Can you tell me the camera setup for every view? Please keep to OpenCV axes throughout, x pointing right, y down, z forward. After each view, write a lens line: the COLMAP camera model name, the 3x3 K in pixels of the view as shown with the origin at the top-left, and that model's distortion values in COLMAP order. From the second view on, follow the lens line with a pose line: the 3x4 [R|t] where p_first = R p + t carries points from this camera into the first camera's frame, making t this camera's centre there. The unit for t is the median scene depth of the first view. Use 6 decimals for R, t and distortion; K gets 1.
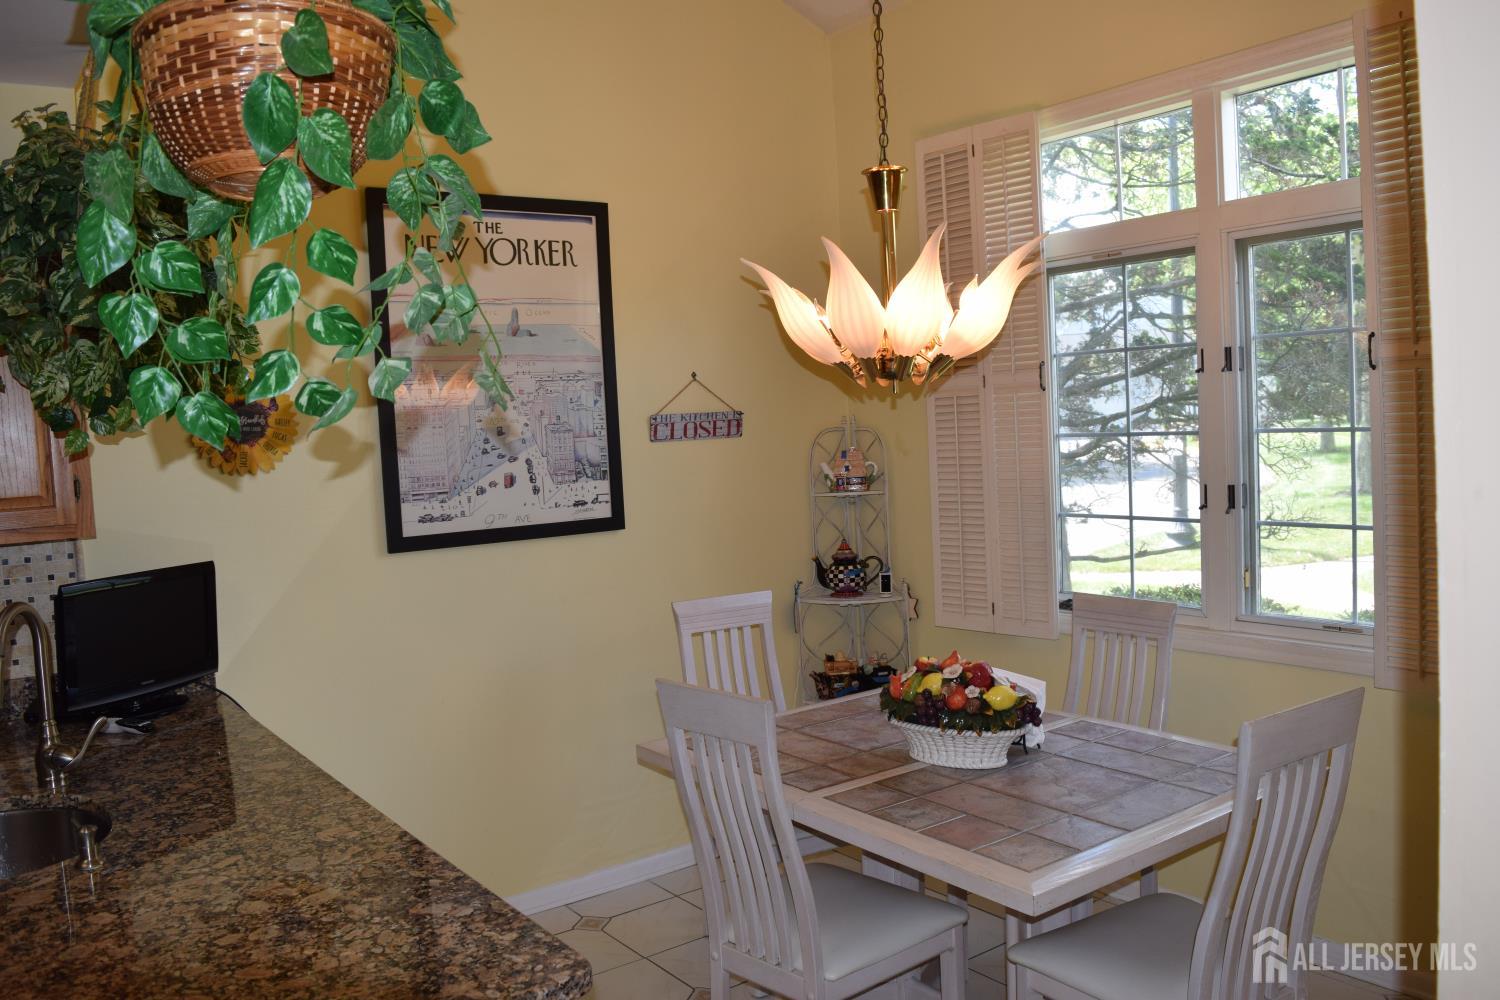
lens RADIAL K [[1190.1, 0, 750.0], [0, 1190.1, 500.0], [0, 0, 1]] dist [-0.069151, 0.001378]
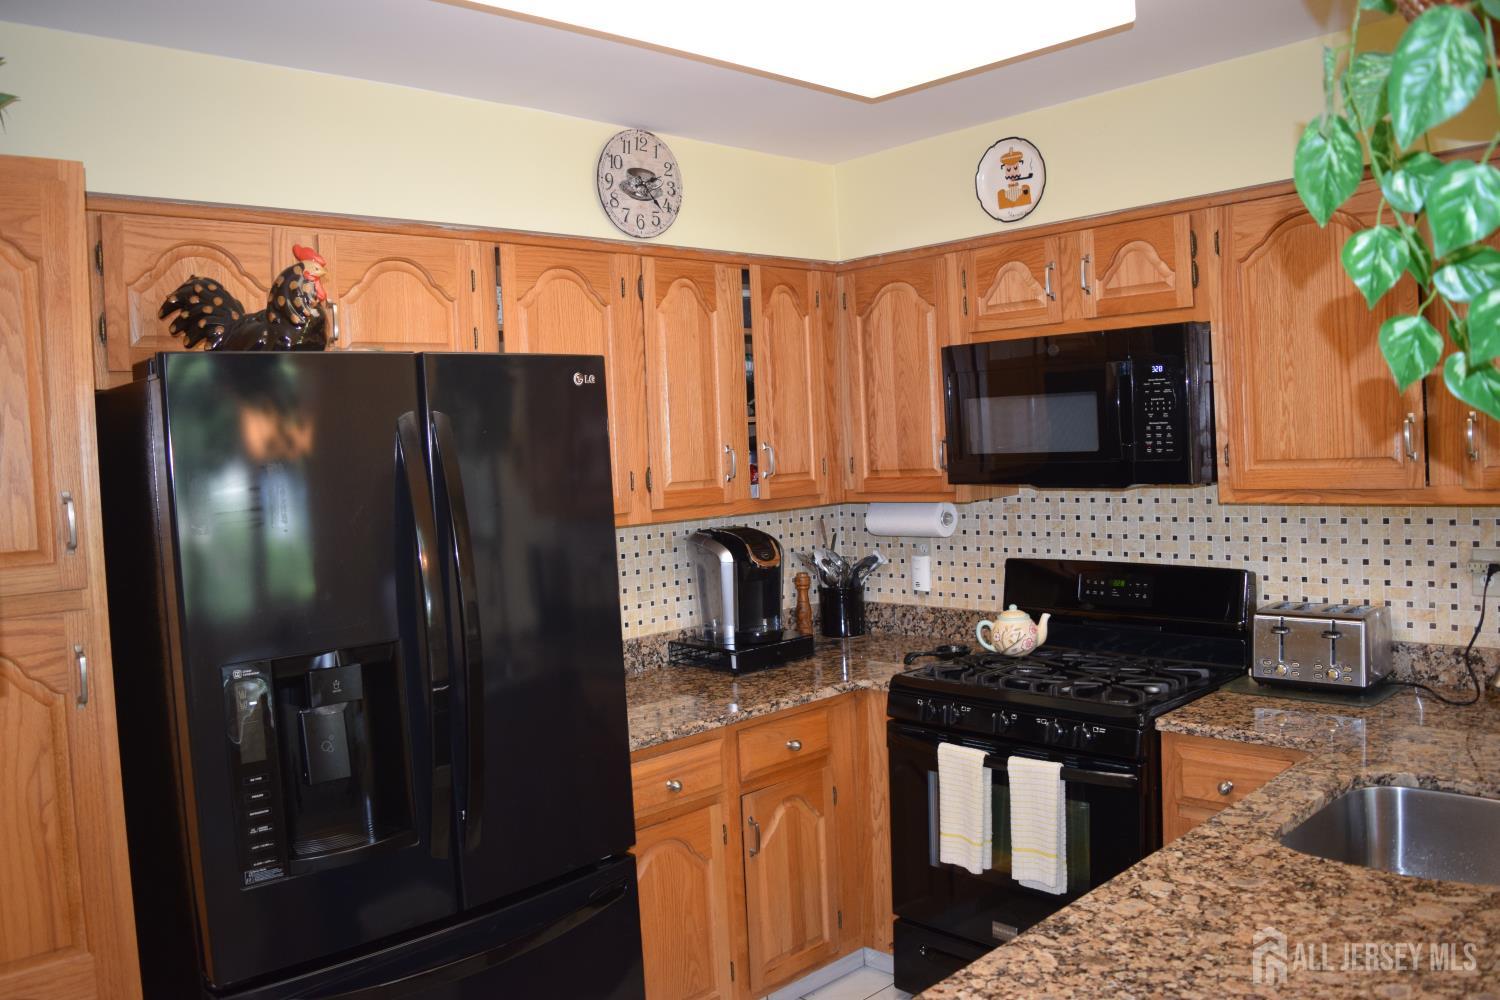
lens RADIAL K [[1190.1, 0, 750.0], [0, 1190.1, 500.0], [0, 0, 1]] dist [-0.069151, 0.001378]
pose [[0.139897, 0.094175, -0.985677, 0.202085], [-0.027600, 0.995451, 0.091192, -0.051519], [0.989781, 0.014447, 0.141859, 0.461545]]
